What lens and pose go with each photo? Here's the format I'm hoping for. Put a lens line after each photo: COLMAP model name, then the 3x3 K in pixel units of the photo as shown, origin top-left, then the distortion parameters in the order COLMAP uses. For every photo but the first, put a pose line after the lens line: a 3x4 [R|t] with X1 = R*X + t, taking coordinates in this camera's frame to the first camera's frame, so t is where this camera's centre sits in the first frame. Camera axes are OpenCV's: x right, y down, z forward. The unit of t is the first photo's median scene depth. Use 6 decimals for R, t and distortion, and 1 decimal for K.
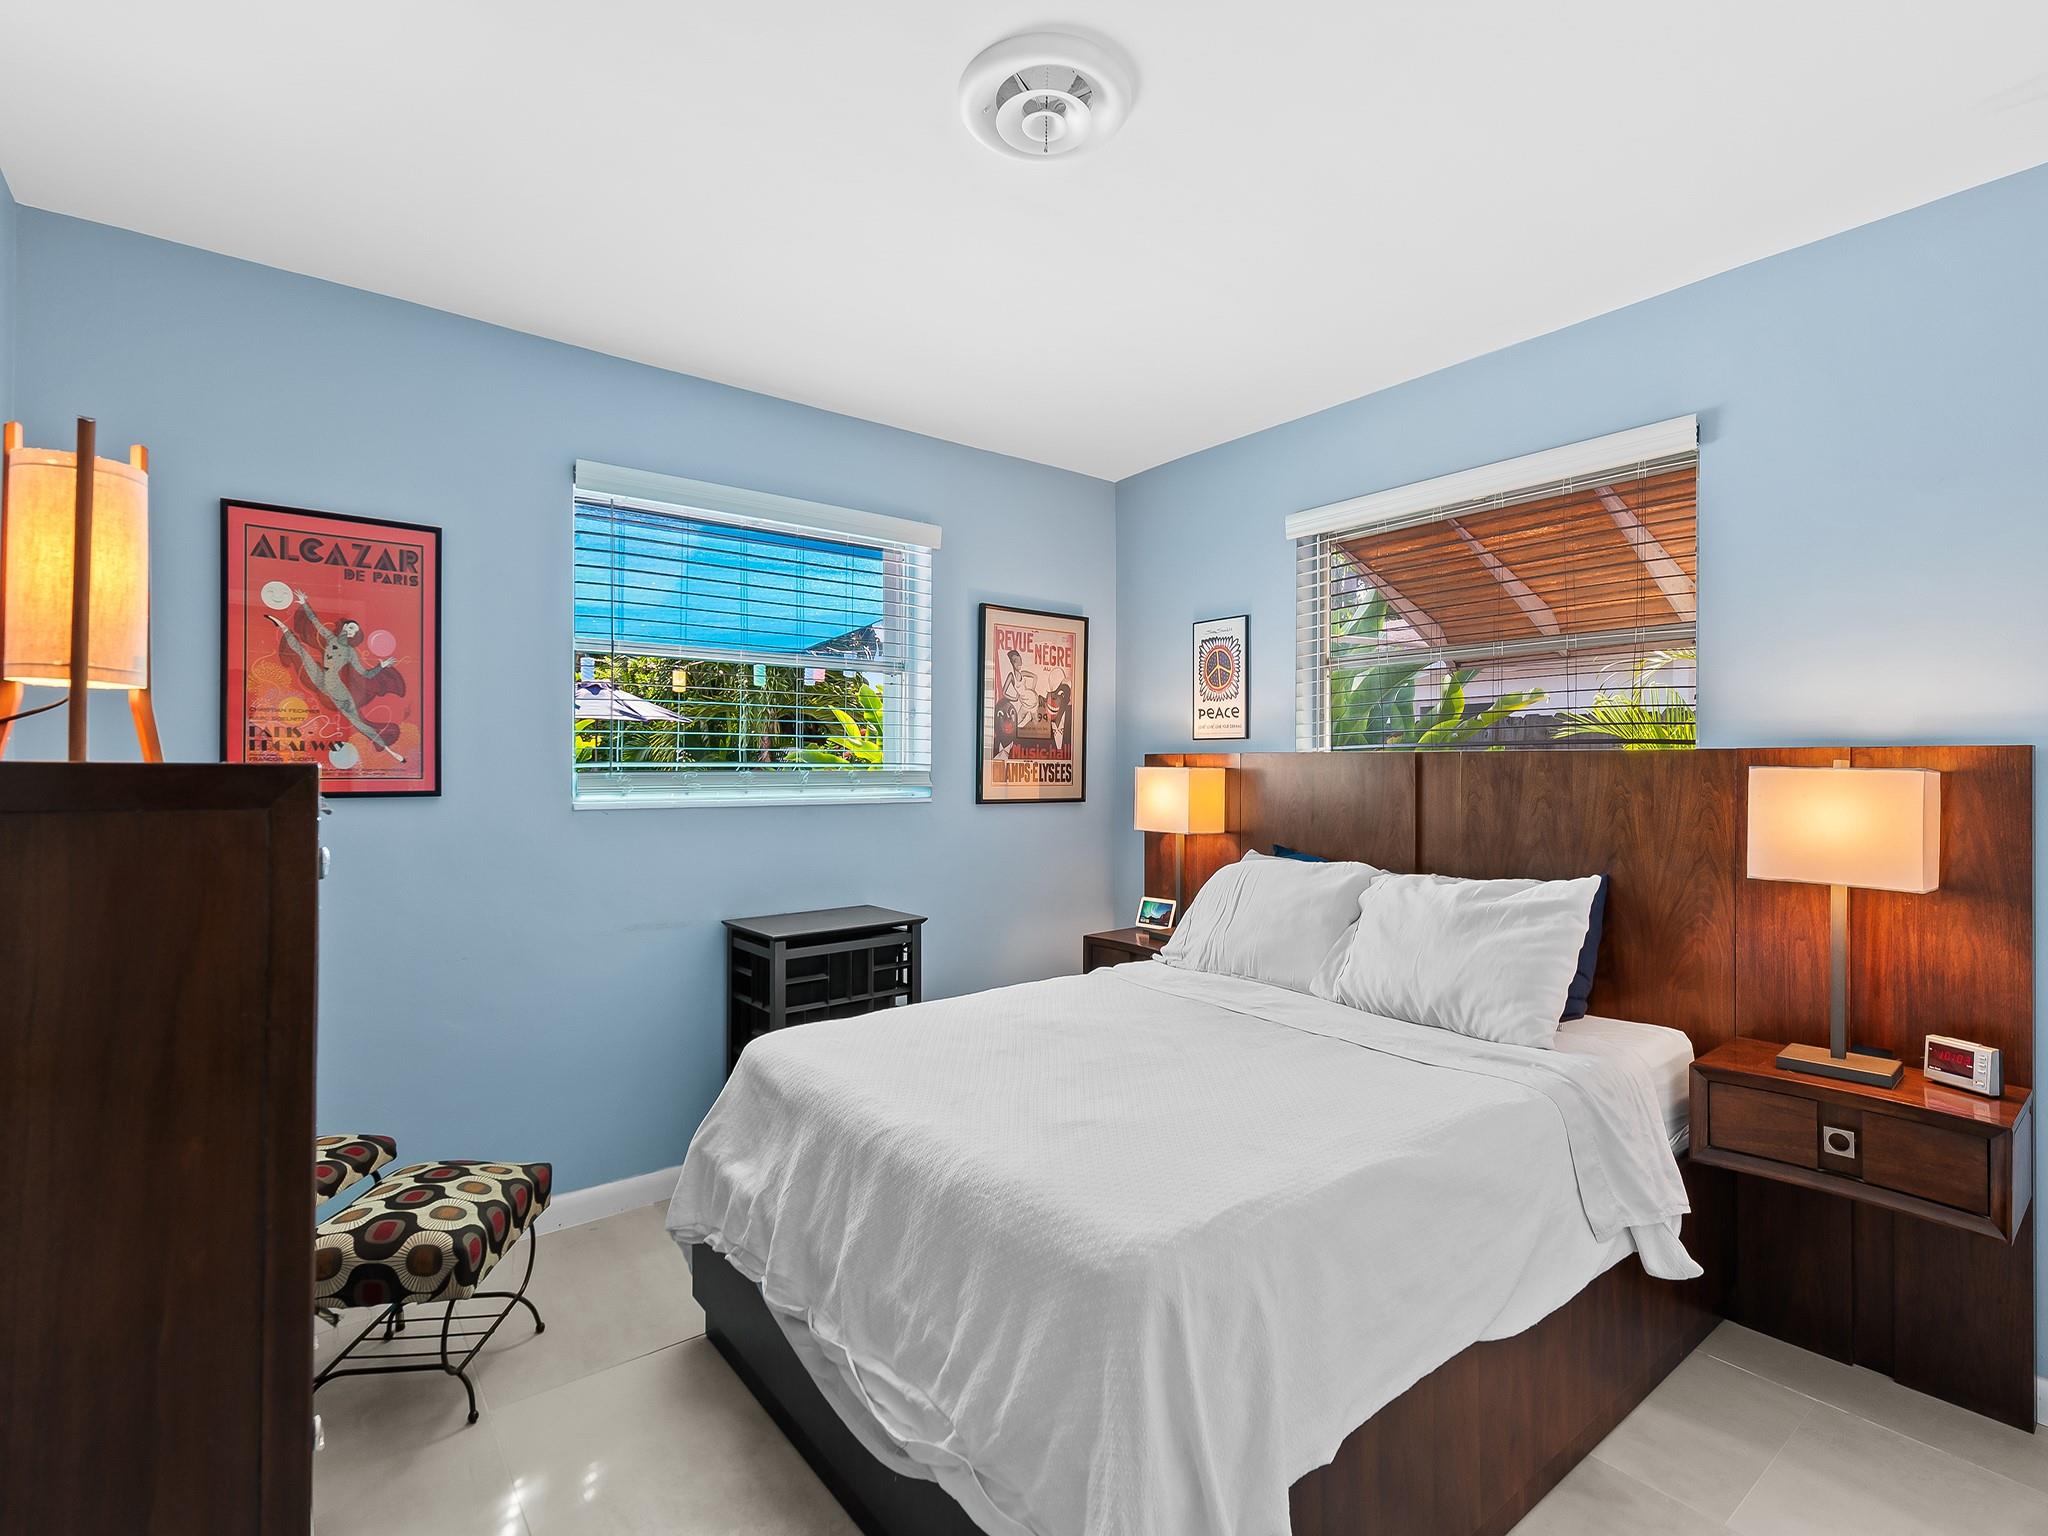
lens RADIAL K [[974.5, 0, 1037.2], [0, 974.5, 758.0], [0, 0, 1]] dist [0.012093, -0.000874]
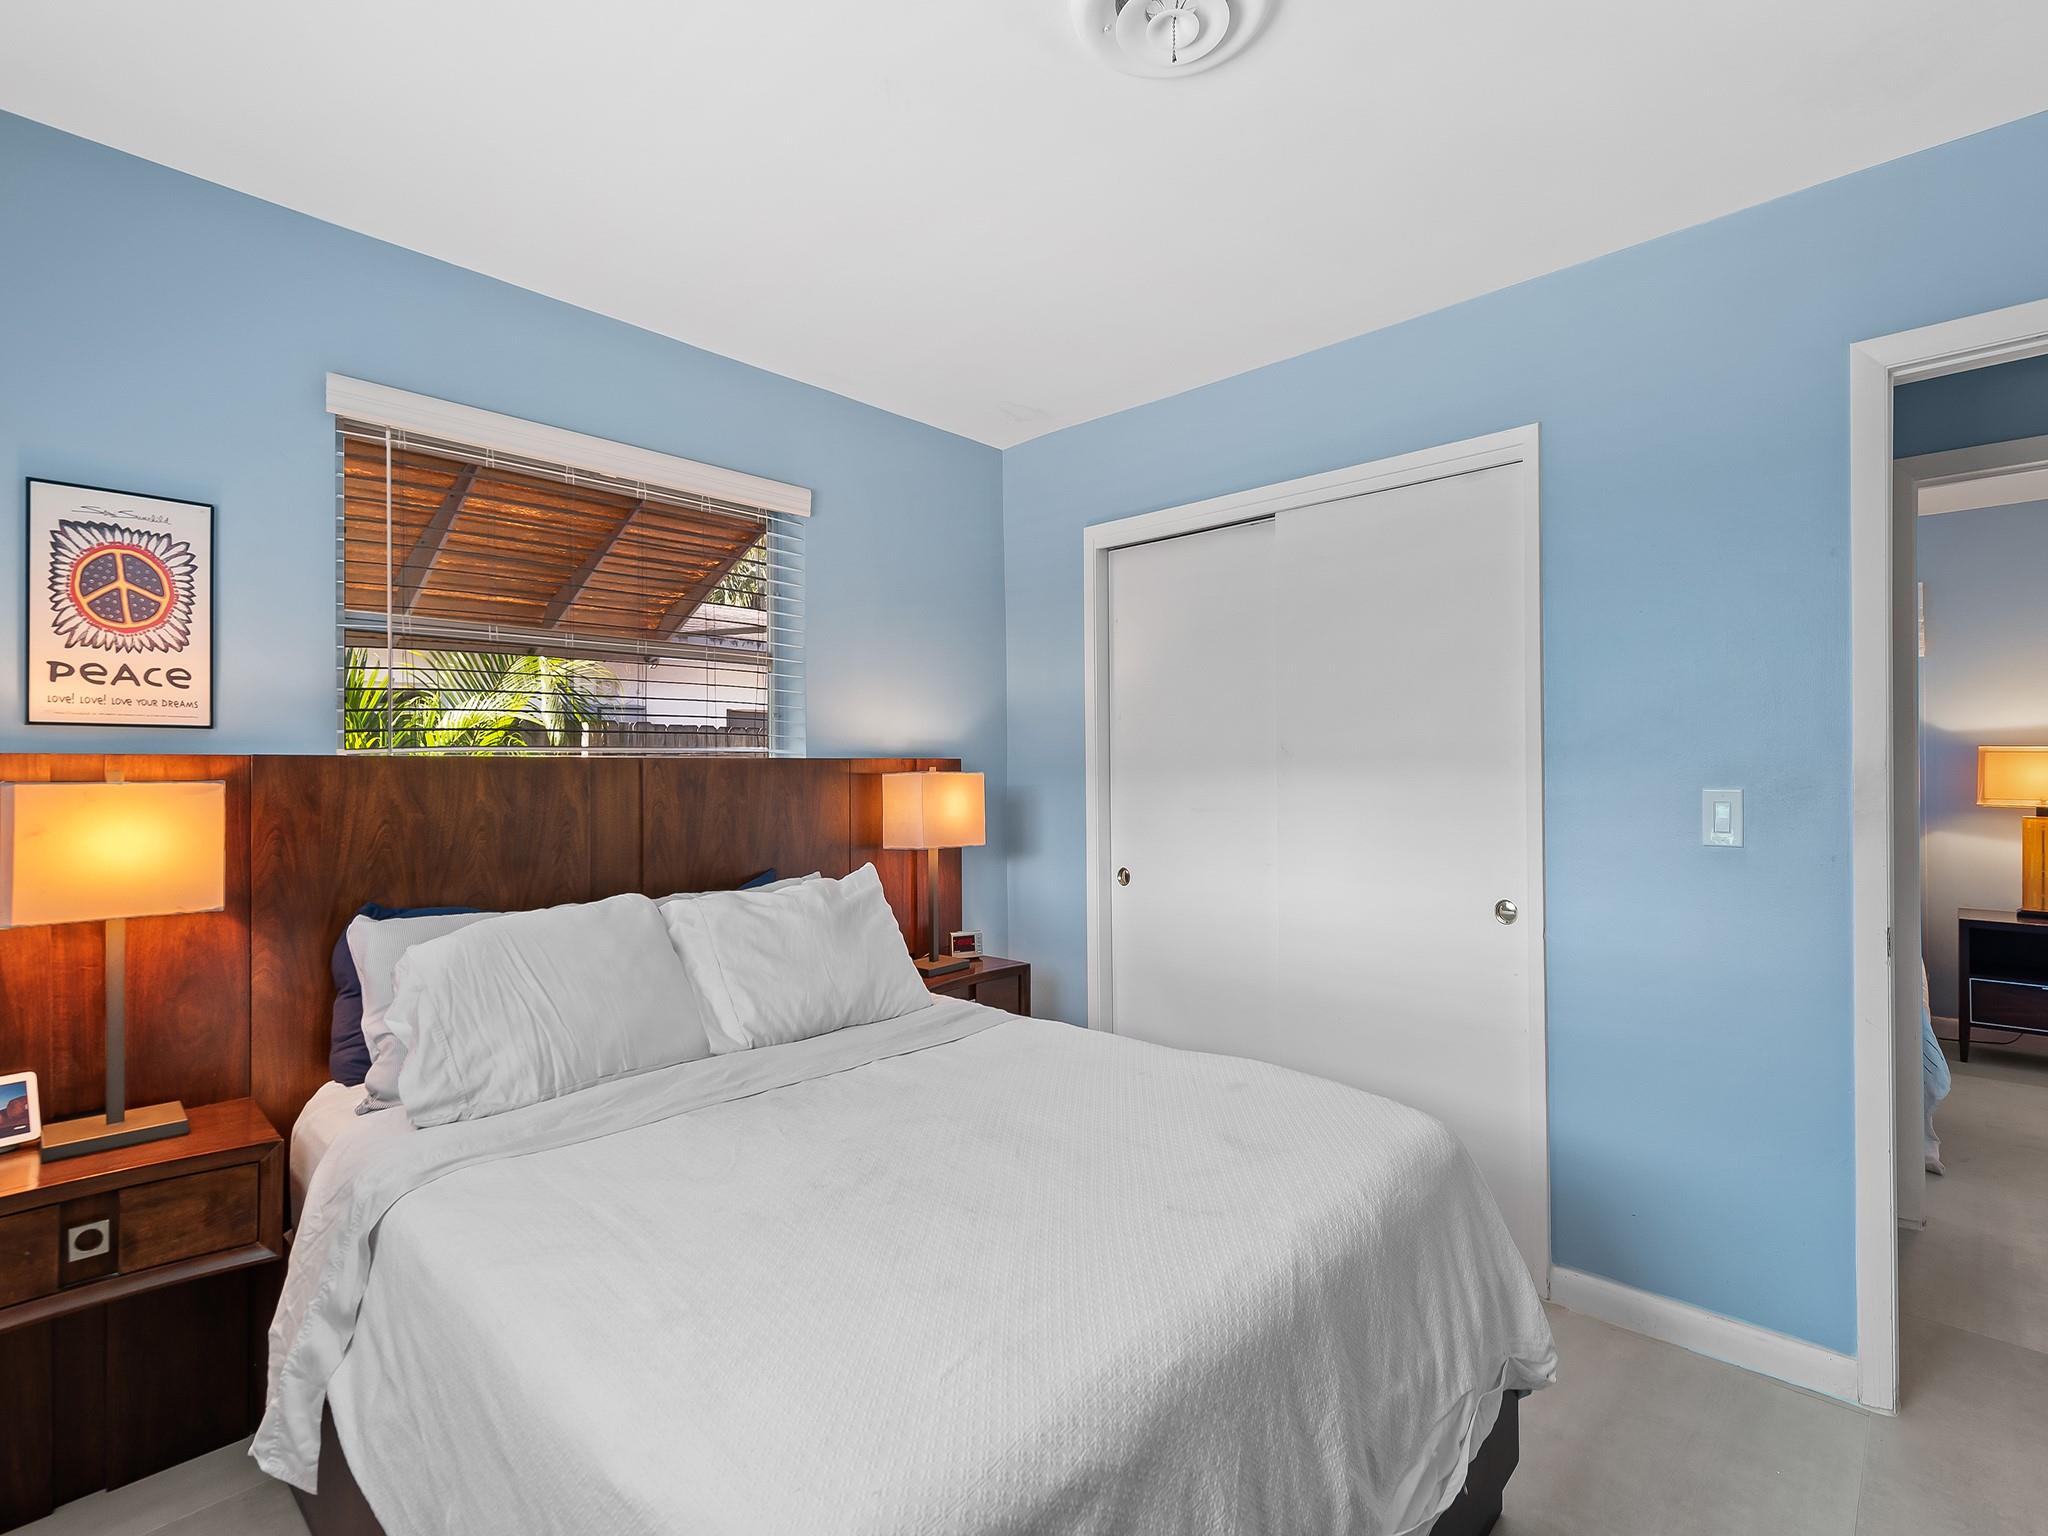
lens RADIAL K [[974.5, 0, 1040.3], [0, 974.5, 775.3], [0, 0, 1]] dist [0.012093, -0.000874]
pose [[-0.144548, -0.005213, 0.989484, -0.426416], [0.002611, 0.999981, 0.005650, 0.005077], [-0.989494, 0.003400, -0.144531, 0.646752]]
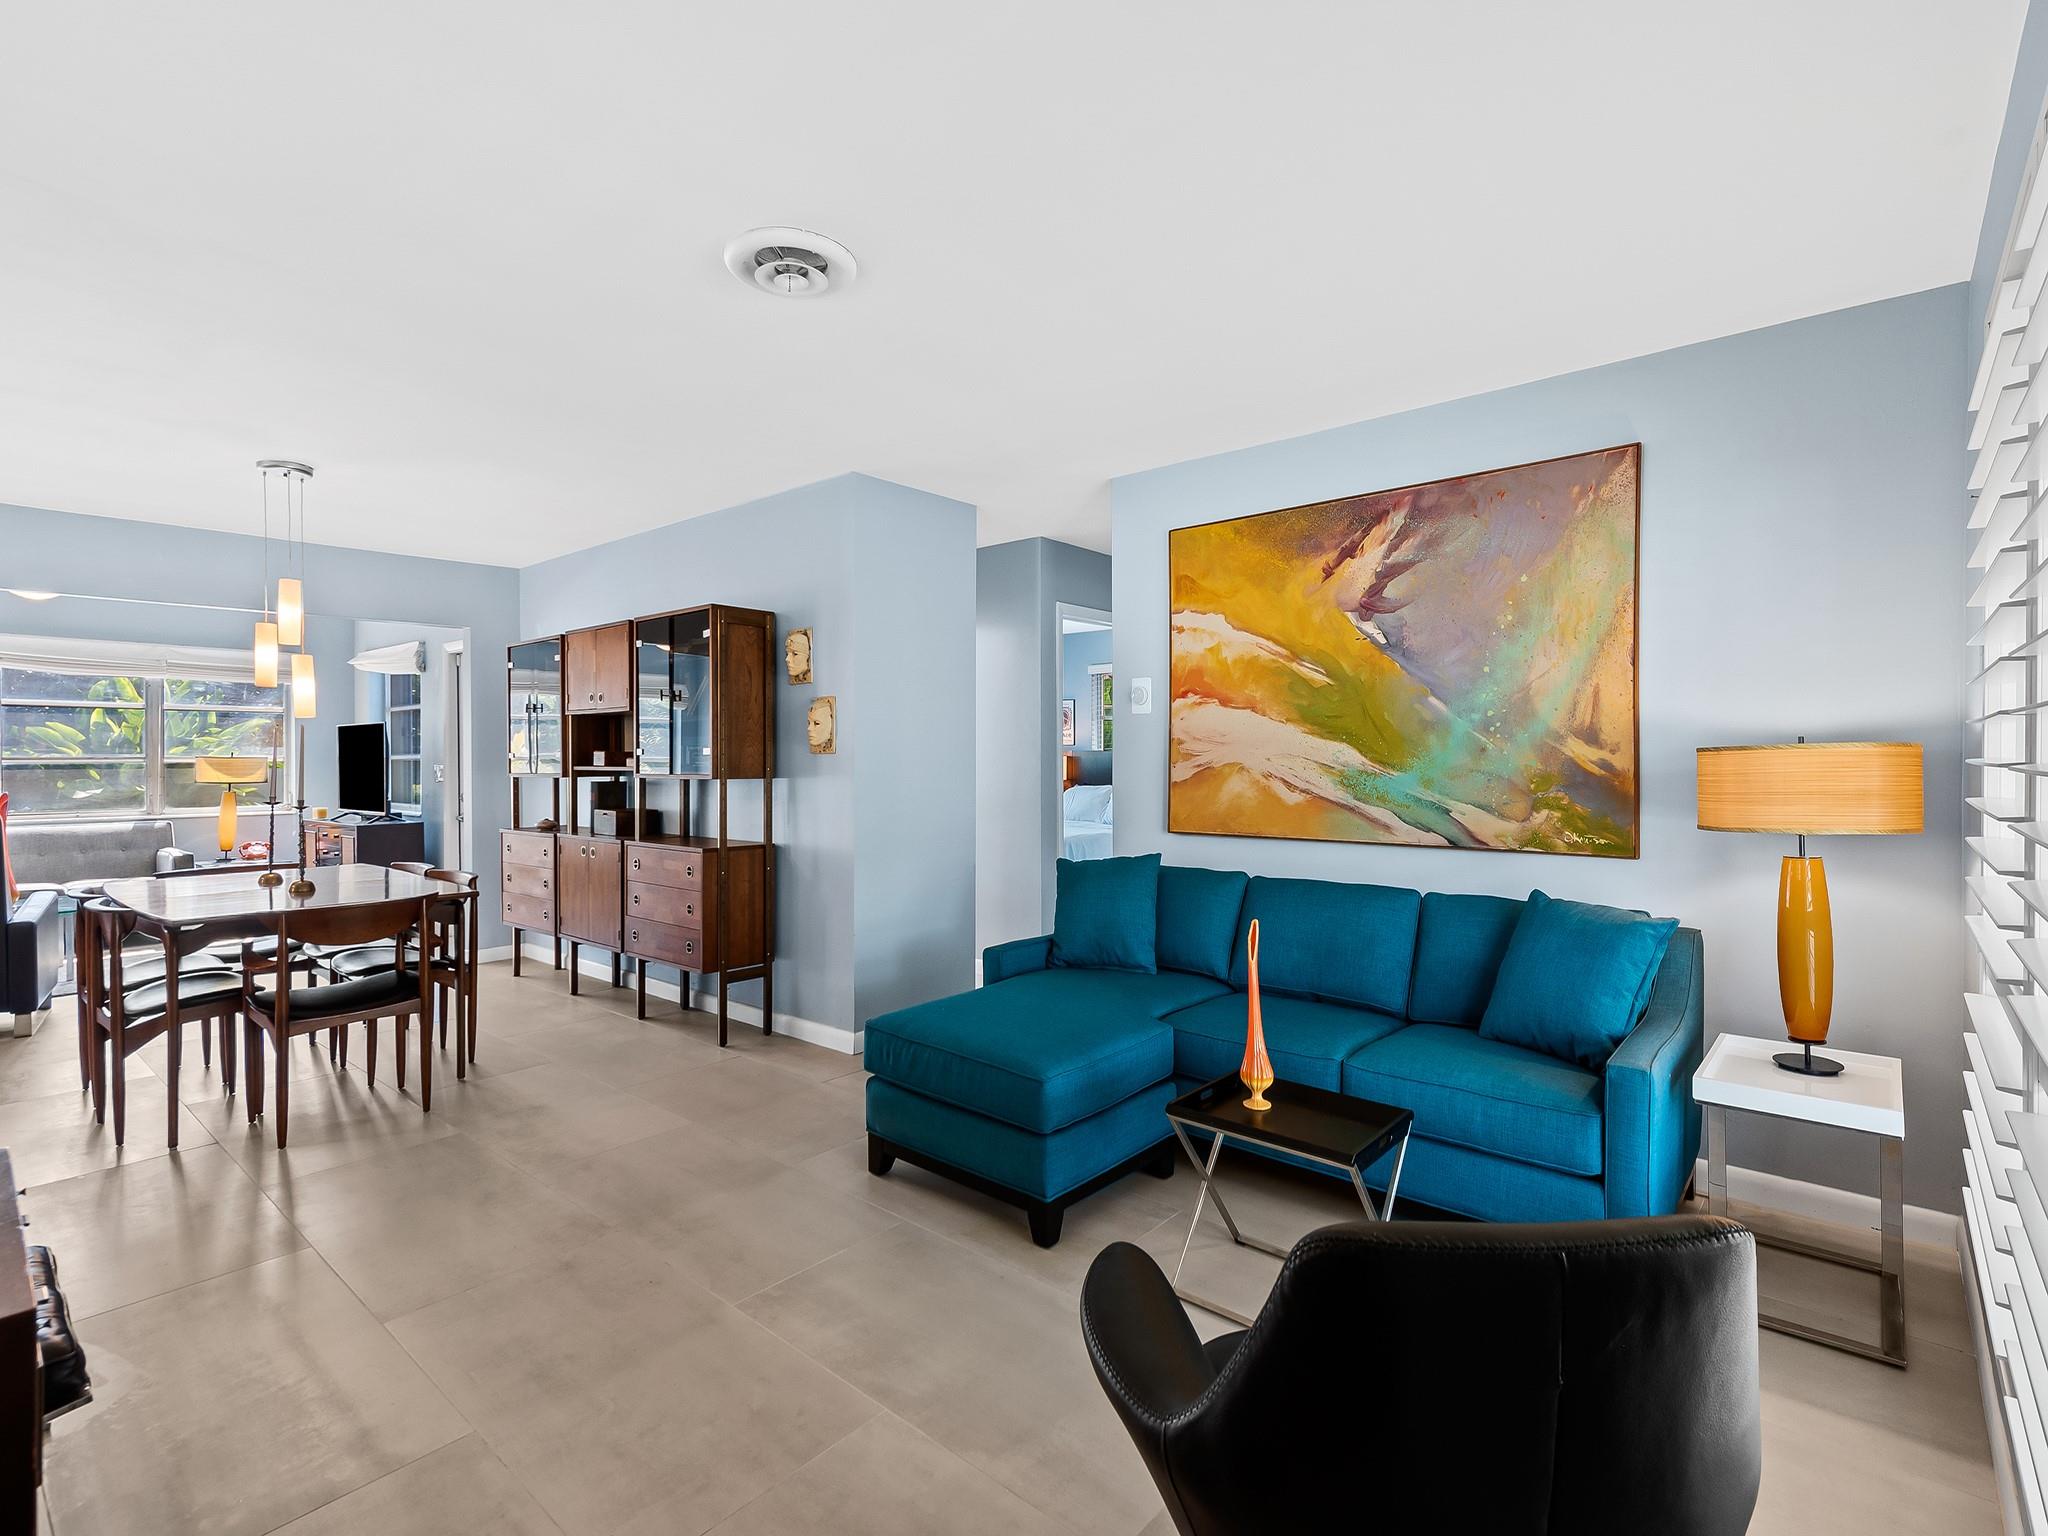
lens RADIAL K [[974.5, 0, 1022.9], [0, 974.5, 762.5], [0, 0, 1]] dist [0.012093, -0.000874]
pose [[0.983247, -0.008046, 0.182100, -0.441000], [0.005810, 0.999901, 0.012808, -0.005790], [-0.182185, -0.011535, 0.983197, -1.721723]]
